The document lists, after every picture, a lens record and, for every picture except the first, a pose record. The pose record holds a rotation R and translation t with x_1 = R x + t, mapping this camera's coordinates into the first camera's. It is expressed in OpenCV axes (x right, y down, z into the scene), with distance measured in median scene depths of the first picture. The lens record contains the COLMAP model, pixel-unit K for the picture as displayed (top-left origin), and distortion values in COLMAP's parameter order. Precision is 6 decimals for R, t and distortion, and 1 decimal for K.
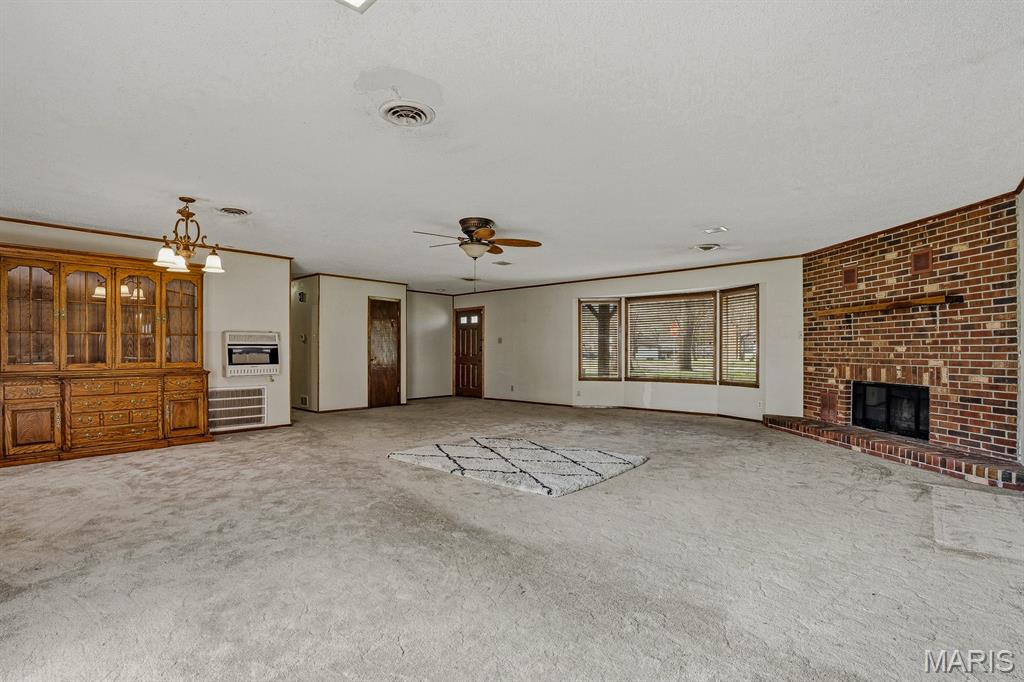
lens RADIAL K [[483.4, 0, 505.5], [0, 483.4, 356.3], [0, 0, 1]] dist [-0.065446, 0.016786]
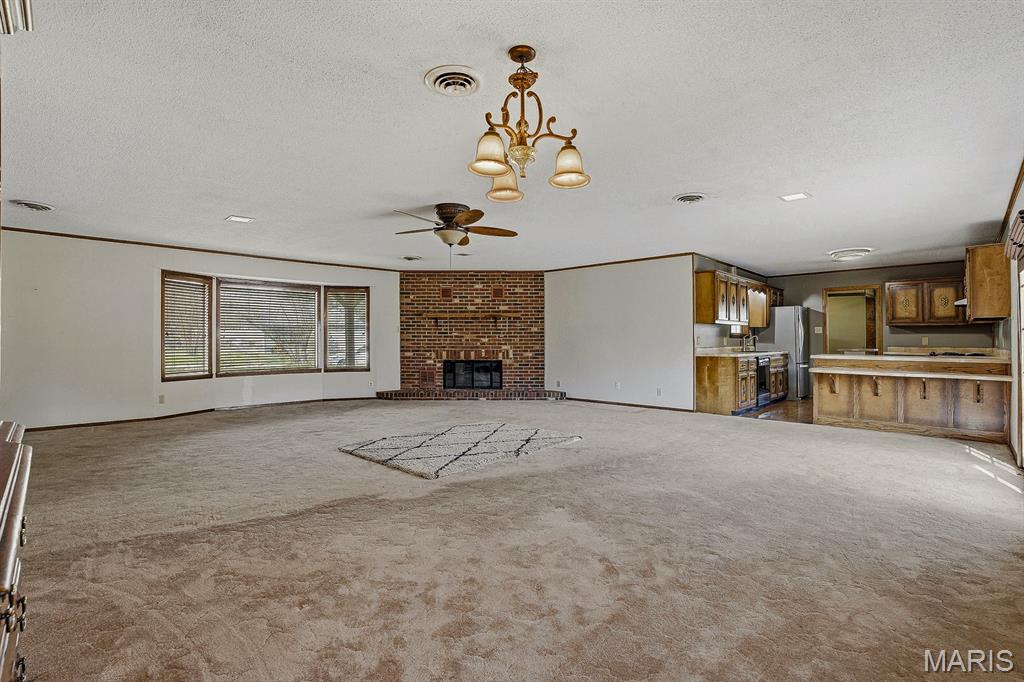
lens RADIAL K [[483.4, 0, 511.1], [0, 483.4, 340.5], [0, 0, 1]] dist [-0.065446, 0.016786]
pose [[0.043889, -0.000193, 0.999036, -0.822259], [0.011406, 0.999935, -0.000308, -0.010139], [-0.998971, 0.011409, 0.043888, 0.681772]]
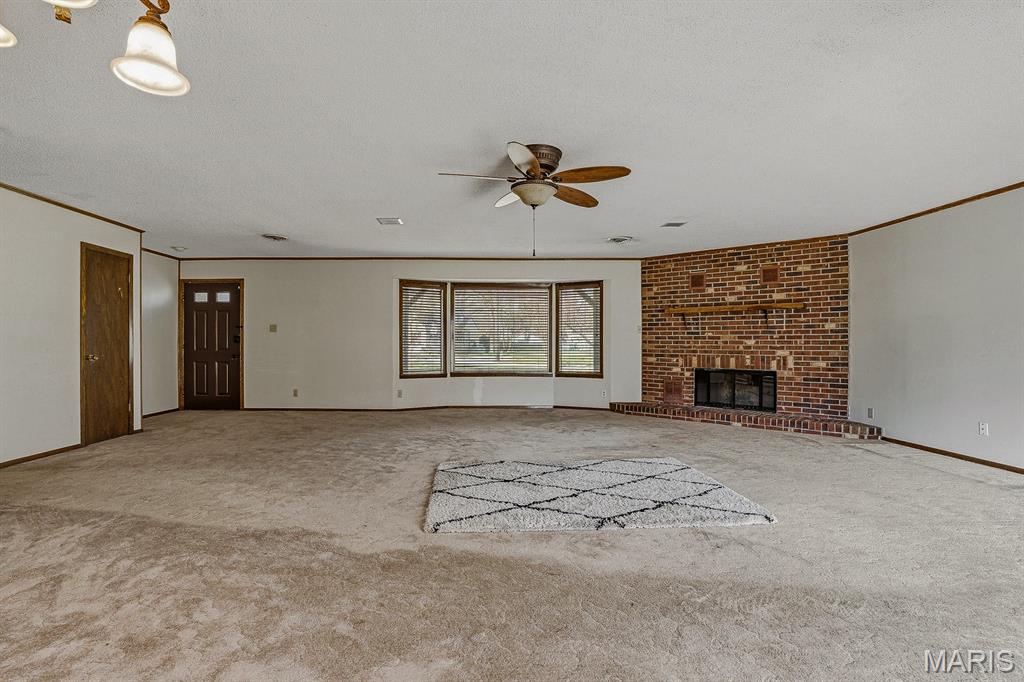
lens RADIAL K [[483.4, 0, 495.3], [0, 483.4, 347.9], [0, 0, 1]] dist [-0.065446, 0.016786]
pose [[0.728860, -0.004154, 0.684651, -0.458210], [0.004842, 0.999988, 0.000912, -0.003917], [-0.684646, 0.002651, 0.728871, 0.440696]]
